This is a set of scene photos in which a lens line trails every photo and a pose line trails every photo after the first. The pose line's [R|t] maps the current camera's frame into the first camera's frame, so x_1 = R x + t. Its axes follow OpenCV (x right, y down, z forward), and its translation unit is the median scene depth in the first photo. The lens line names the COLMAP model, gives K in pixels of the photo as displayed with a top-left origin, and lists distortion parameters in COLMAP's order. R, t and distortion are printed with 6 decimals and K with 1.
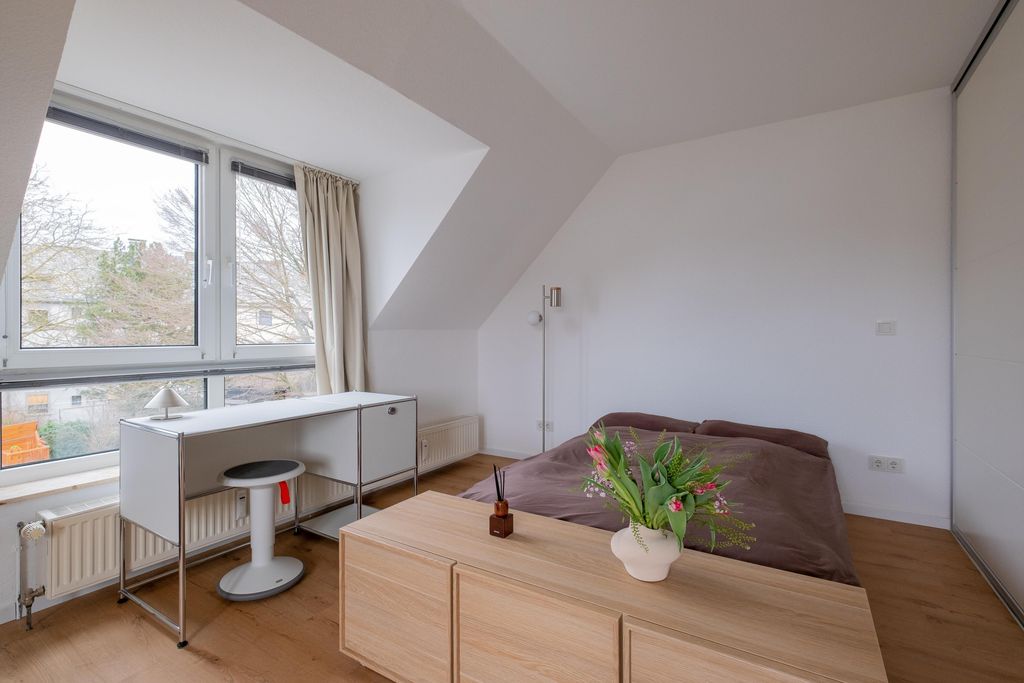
lens RADIAL K [[456.4, 0, 528.0], [0, 456.4, 335.7], [0, 0, 1]] dist [0.001220, -0.000051]
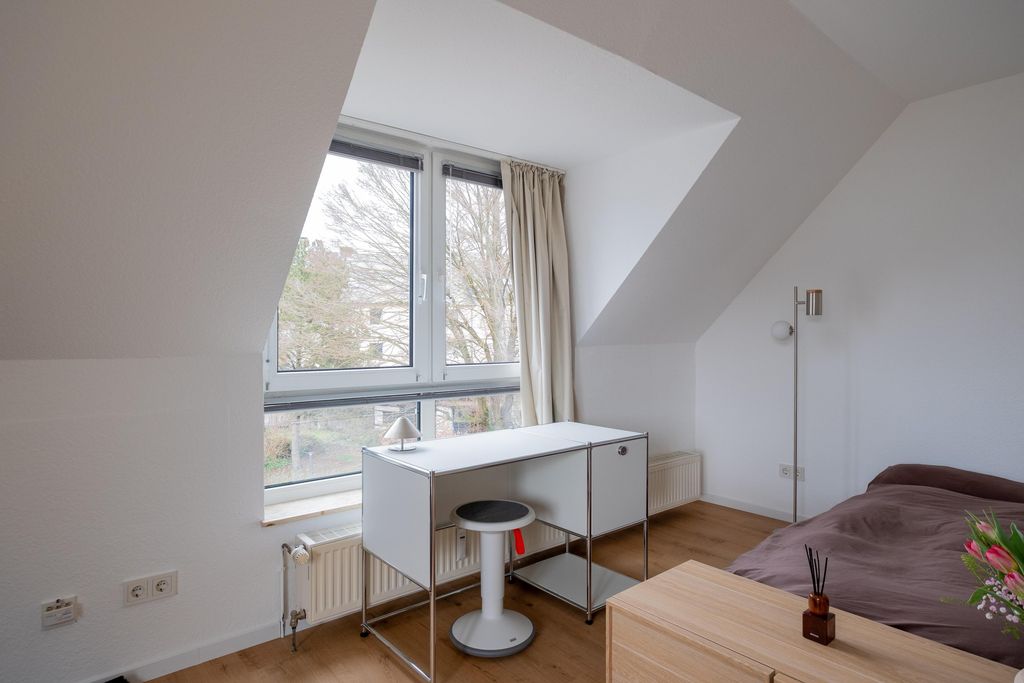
lens RADIAL K [[568.9, 0, 531.1], [0, 568.9, 334.9], [0, 0, 1]] dist [-0.006366, 0.000425]
pose [[0.953062, 0.003458, -0.302754, -0.115453], [-0.003220, 0.999994, 0.001284, -0.036864], [0.302757, -0.000249, 0.953068, -0.026376]]
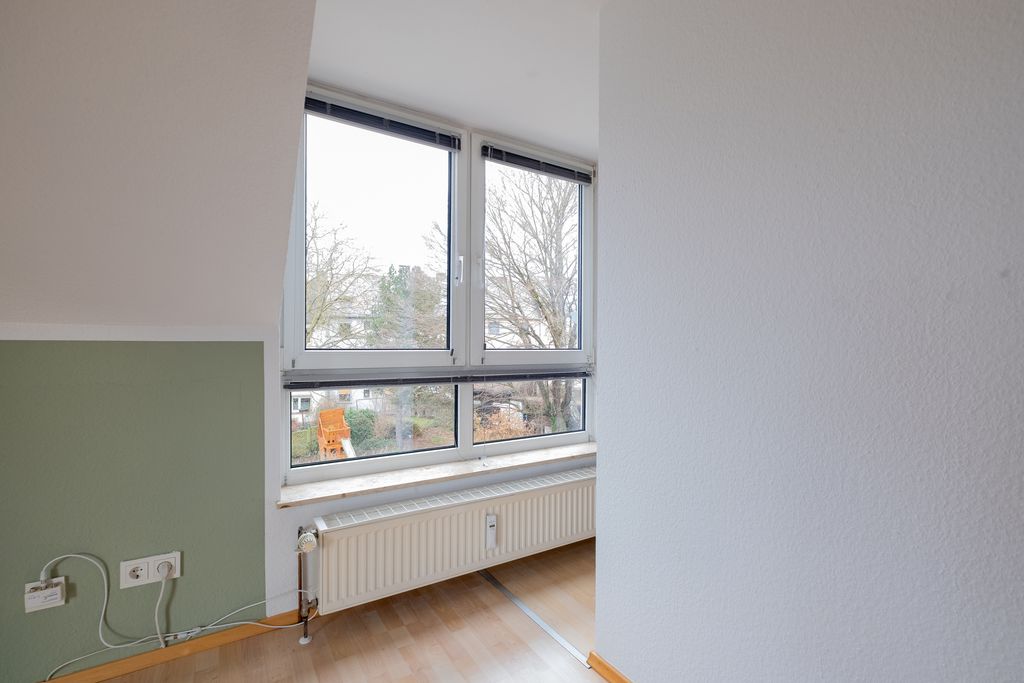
lens RADIAL K [[455.2, 0, 533.2], [0, 455.2, 351.7], [0, 0, 1]] dist [-0.001831, -0.000379]
pose [[0.908115, 0.013836, -0.418493, -0.149815], [-0.008579, 0.999859, 0.014440, 0.009294], [0.418634, -0.009523, 0.908105, 0.190517]]
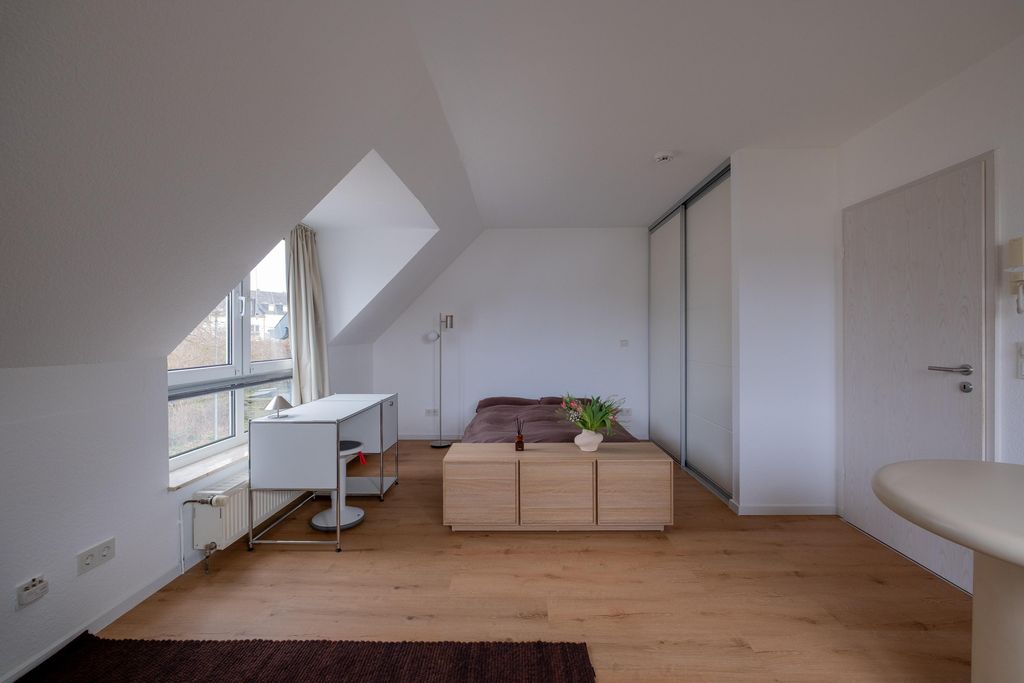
lens RADIAL K [[437.1, 0, 521.6], [0, 437.1, 336.6], [0, 0, 1]] dist [-0.000811, -0.000531]
pose [[0.854854, -0.001844, 0.518865, -0.540497], [0.001504, 0.999998, 0.001076, -0.044832], [-0.518866, -0.000139, 0.854856, -0.356623]]
